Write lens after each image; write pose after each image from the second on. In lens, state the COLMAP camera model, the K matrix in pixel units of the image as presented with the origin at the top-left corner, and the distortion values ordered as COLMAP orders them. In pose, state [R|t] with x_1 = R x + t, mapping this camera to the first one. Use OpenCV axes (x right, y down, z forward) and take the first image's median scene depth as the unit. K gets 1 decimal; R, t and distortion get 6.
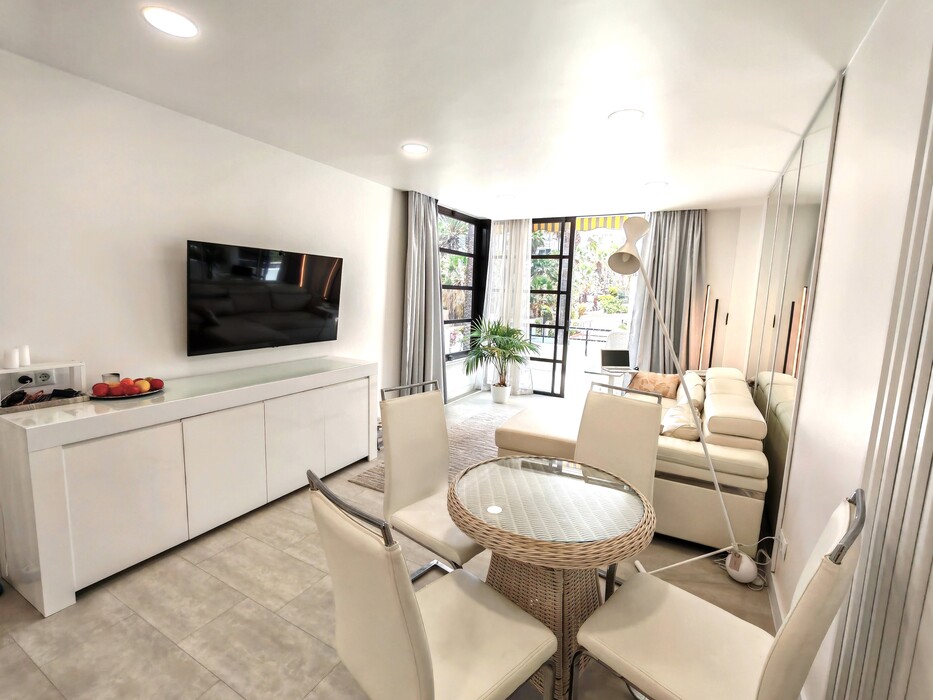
lens RADIAL K [[431.8, 0, 468.0], [0, 431.8, 351.2], [0, 0, 1]] dist [0.001205, 0.000480]
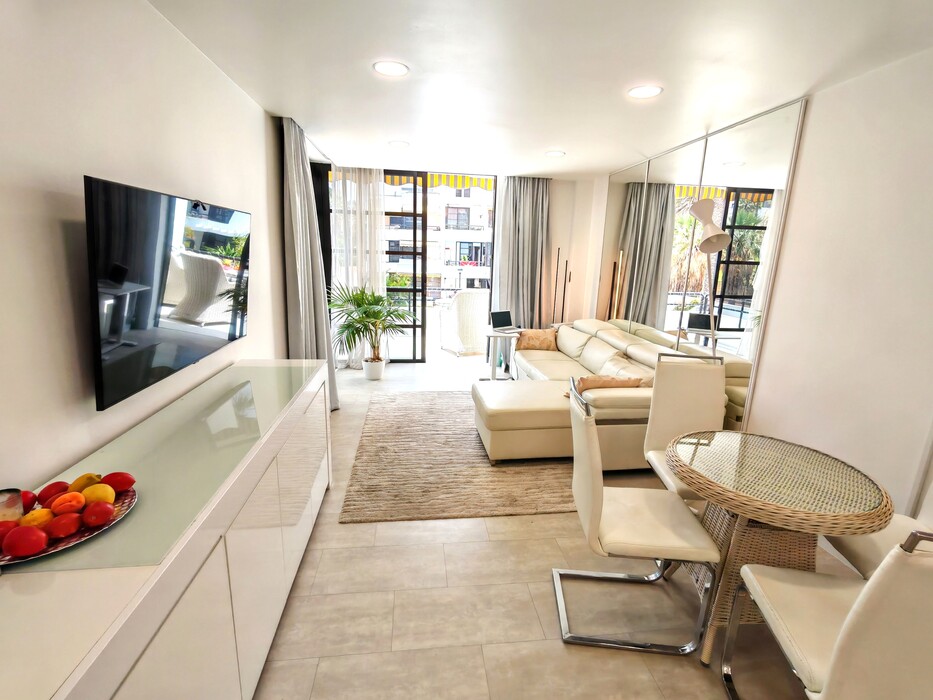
lens RADIAL K [[431.8, 0, 468.0], [0, 431.8, 351.2], [0, 0, 1]] dist [0.001205, 0.000480]
pose [[0.809259, -0.140022, 0.570520, -0.275466], [0.076797, 0.988060, 0.133565, -0.044199], [-0.582410, -0.064274, 0.810350, 0.160046]]
